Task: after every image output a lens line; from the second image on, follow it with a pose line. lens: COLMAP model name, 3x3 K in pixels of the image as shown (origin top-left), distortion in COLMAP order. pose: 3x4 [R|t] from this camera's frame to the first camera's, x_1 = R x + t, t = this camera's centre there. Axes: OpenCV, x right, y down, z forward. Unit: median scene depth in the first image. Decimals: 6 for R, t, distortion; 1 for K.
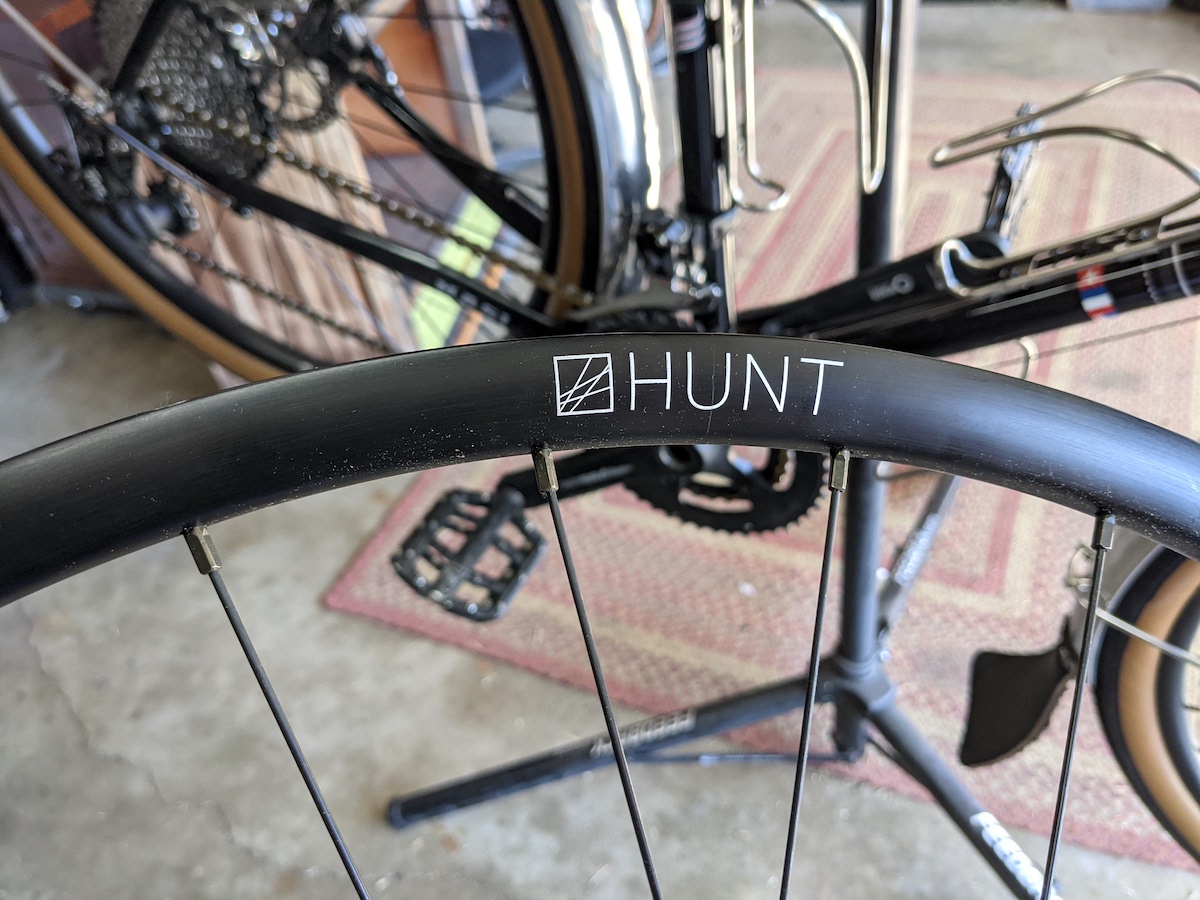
lens RADIAL K [[992.1, 0, 600.0], [0, 992.1, 450.0], [0, 0, 1]] dist [0.063677, -0.180758]
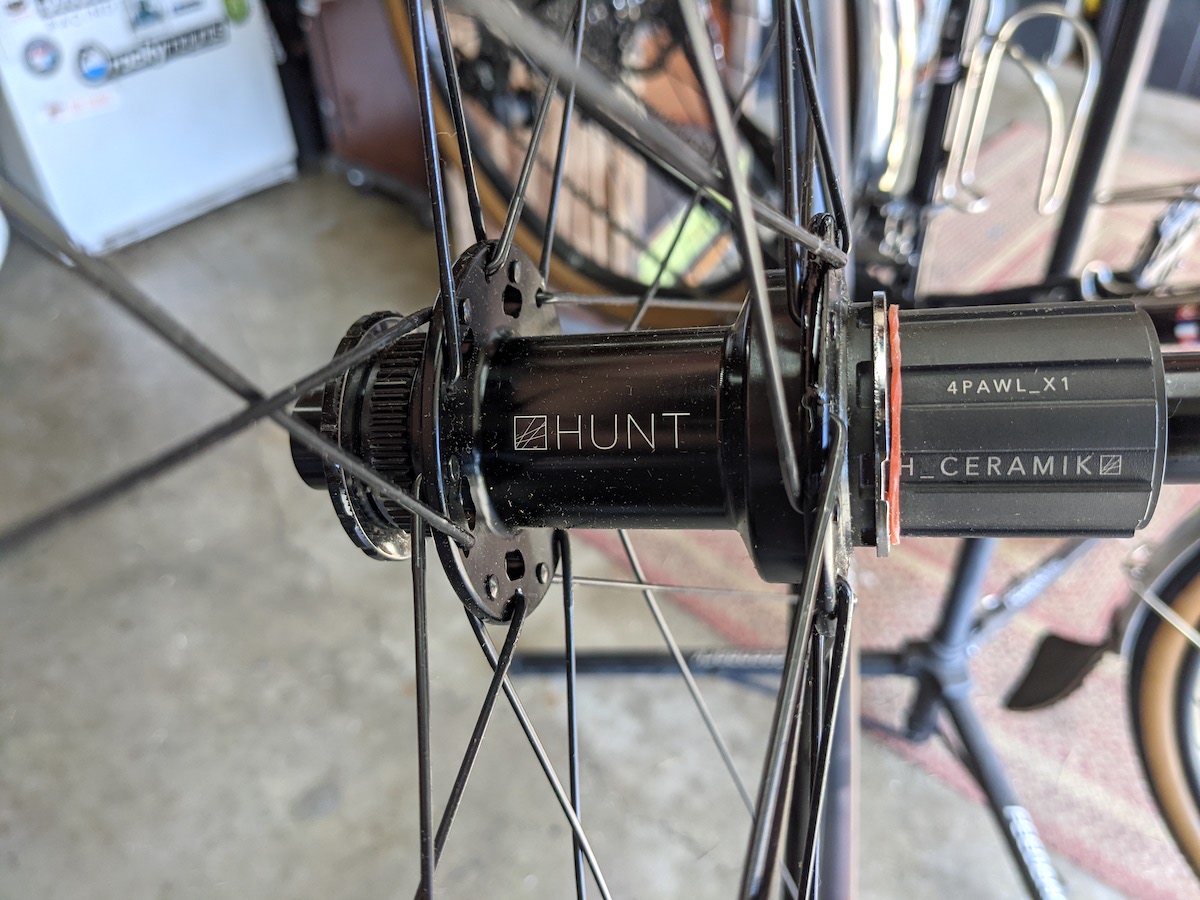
lens RADIAL K [[1038.8, 0, 600.0], [0, 1038.8, 450.0], [0, 0, 1]] dist [-0.009476, -0.005223]
pose [[0.947860, 0.282724, -0.147068, -0.002887], [-0.283995, 0.958741, 0.012727, 0.120346], [0.144599, 0.029703, 0.989044, -0.278909]]
